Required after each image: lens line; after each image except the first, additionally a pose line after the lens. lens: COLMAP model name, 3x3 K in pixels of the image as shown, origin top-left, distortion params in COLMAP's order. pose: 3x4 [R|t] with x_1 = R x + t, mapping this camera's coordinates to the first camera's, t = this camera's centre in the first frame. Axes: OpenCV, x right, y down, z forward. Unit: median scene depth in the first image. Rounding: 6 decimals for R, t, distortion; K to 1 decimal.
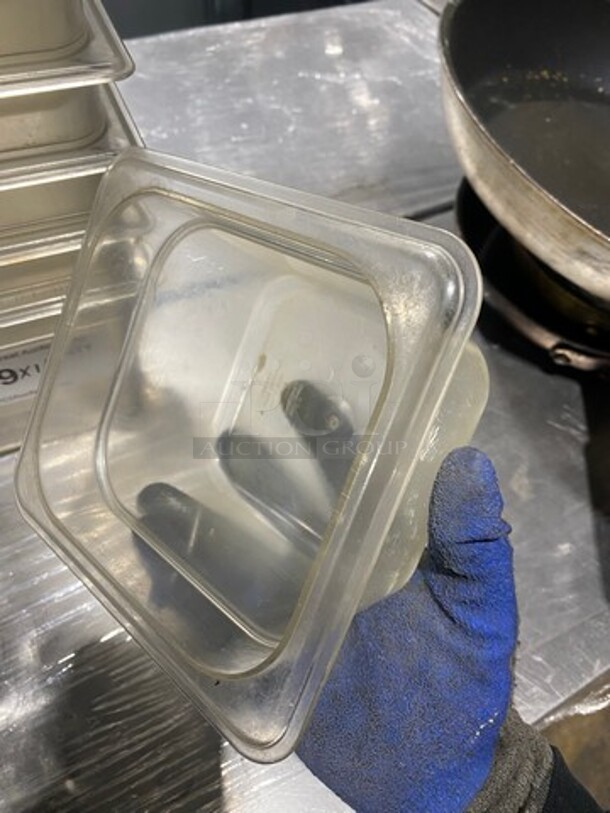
lens RADIAL K [[623.1, 0, 320.9], [0, 623.1, 388.6], [0, 0, 1]] dist [-0.007643, 0.004605]
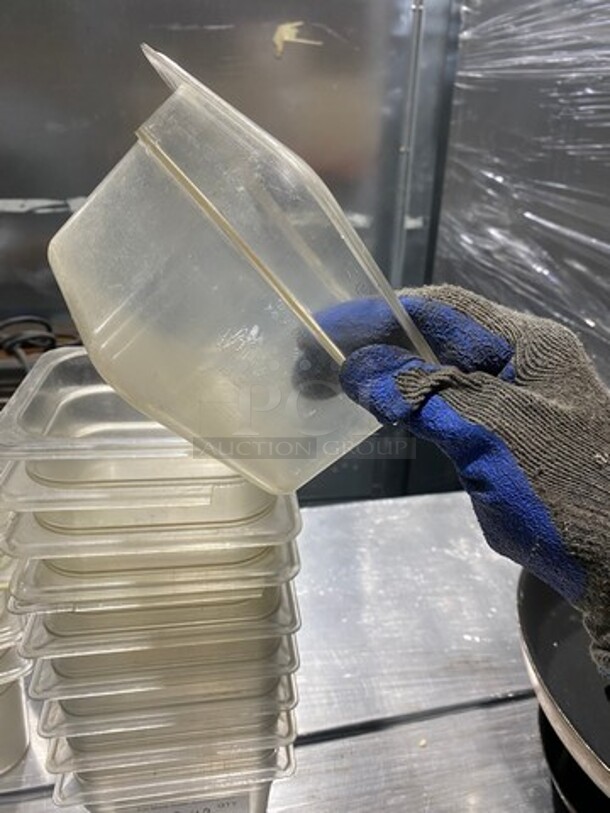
lens RADIAL K [[623.1, 0, 320.9], [0, 623.1, 388.6], [0, 0, 1]] dist [-0.007643, 0.004605]
pose [[0.964032, 0.057037, -0.259595, 0.093190], [-0.181972, 0.853527, -0.488240, -0.165607], [0.193724, 0.517918, 0.833206, -0.463648]]
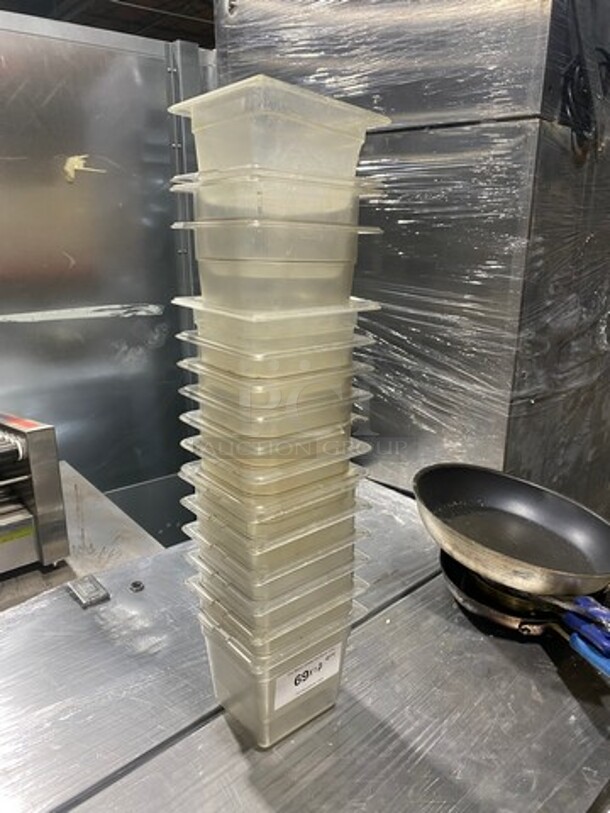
lens RADIAL K [[622.7, 0, 304.9], [0, 622.7, 388.7], [0, 0, 1]] dist [-0.000623, 0.005859]
pose [[0.967398, -0.143408, 0.208747, -0.600305], [0.241303, 0.772195, -0.587782, 0.354410], [-0.076900, 0.618991, 0.781624, -0.978538]]
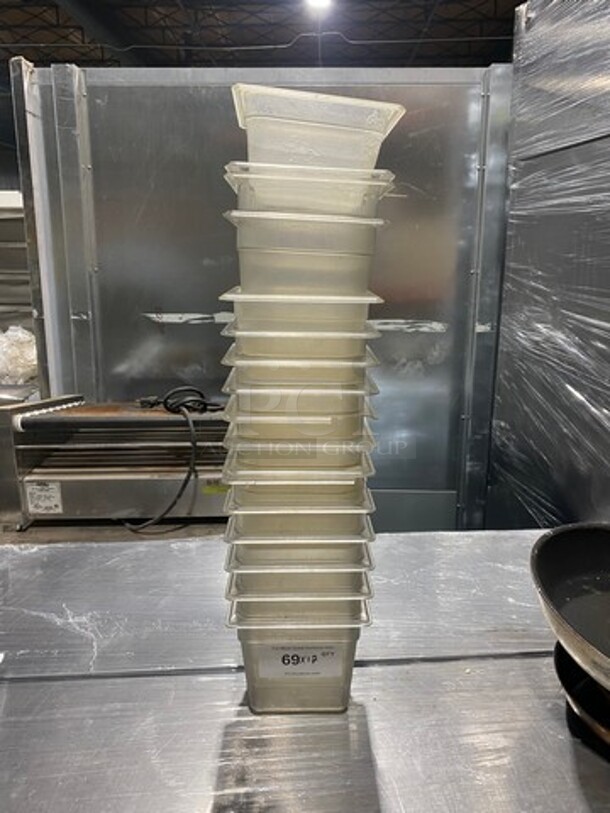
lens RADIAL K [[622.7, 0, 304.9], [0, 622.7, 388.7], [0, 0, 1]] dist [-0.000623, 0.005859]
pose [[0.902365, 0.007016, -0.430915, 0.354183], [-0.297031, 0.734590, -0.610042, 0.453286], [0.312266, 0.678475, 0.664952, -0.831550]]
